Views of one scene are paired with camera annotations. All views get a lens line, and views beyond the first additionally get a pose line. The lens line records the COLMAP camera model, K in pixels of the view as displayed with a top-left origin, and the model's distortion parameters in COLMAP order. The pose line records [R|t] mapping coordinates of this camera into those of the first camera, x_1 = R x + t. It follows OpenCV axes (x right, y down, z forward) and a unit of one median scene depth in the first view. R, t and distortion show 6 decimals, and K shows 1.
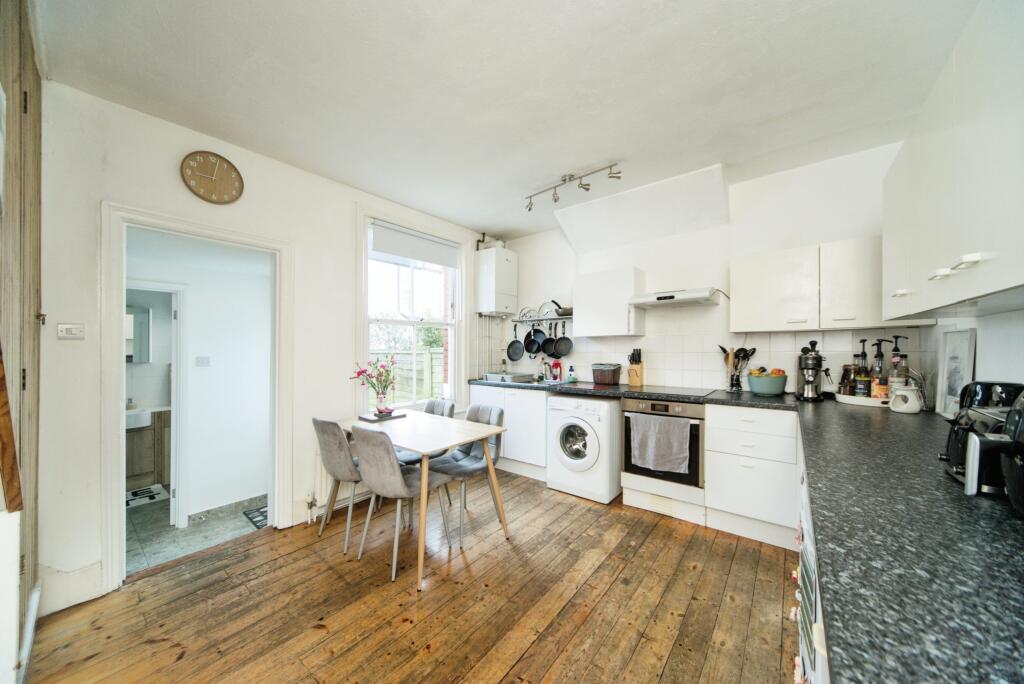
lens RADIAL K [[349.2, 0, 509.8], [0, 349.2, 349.7], [0, 0, 1]] dist [-0.000610, -0.000135]
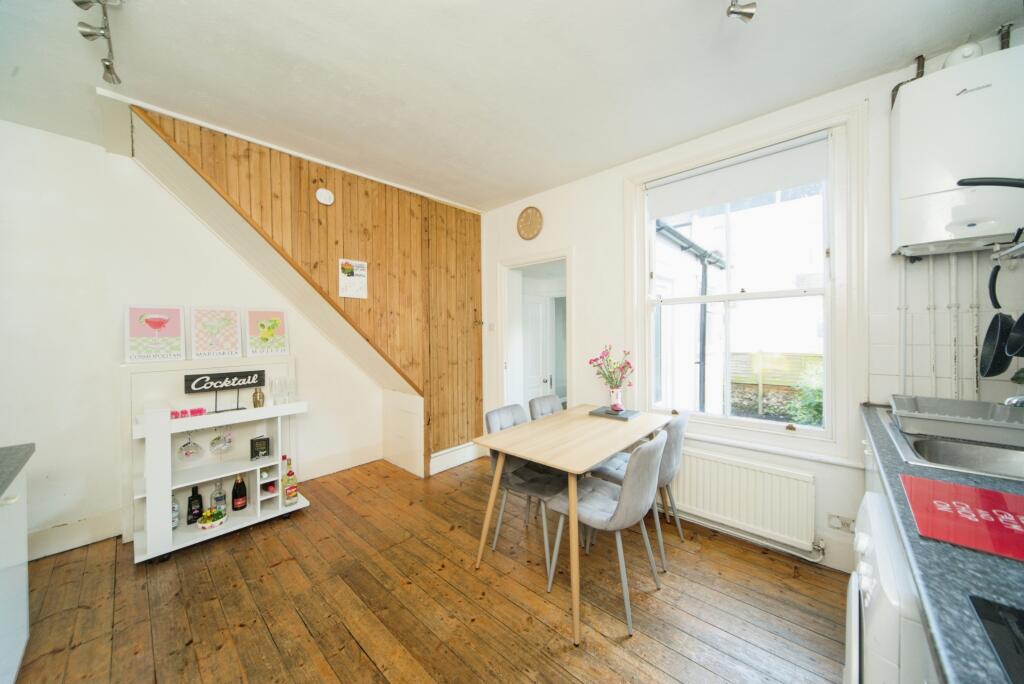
lens RADIAL K [[350.6, 0, 514.8], [0, 350.6, 335.9], [0, 0, 1]] dist [0.000262, -0.000059]
pose [[-0.051610, 0.021280, -0.998441, 0.532860], [0.010149, 0.999732, 0.020783, -0.027898], [0.998616, -0.009061, -0.051812, 0.792626]]
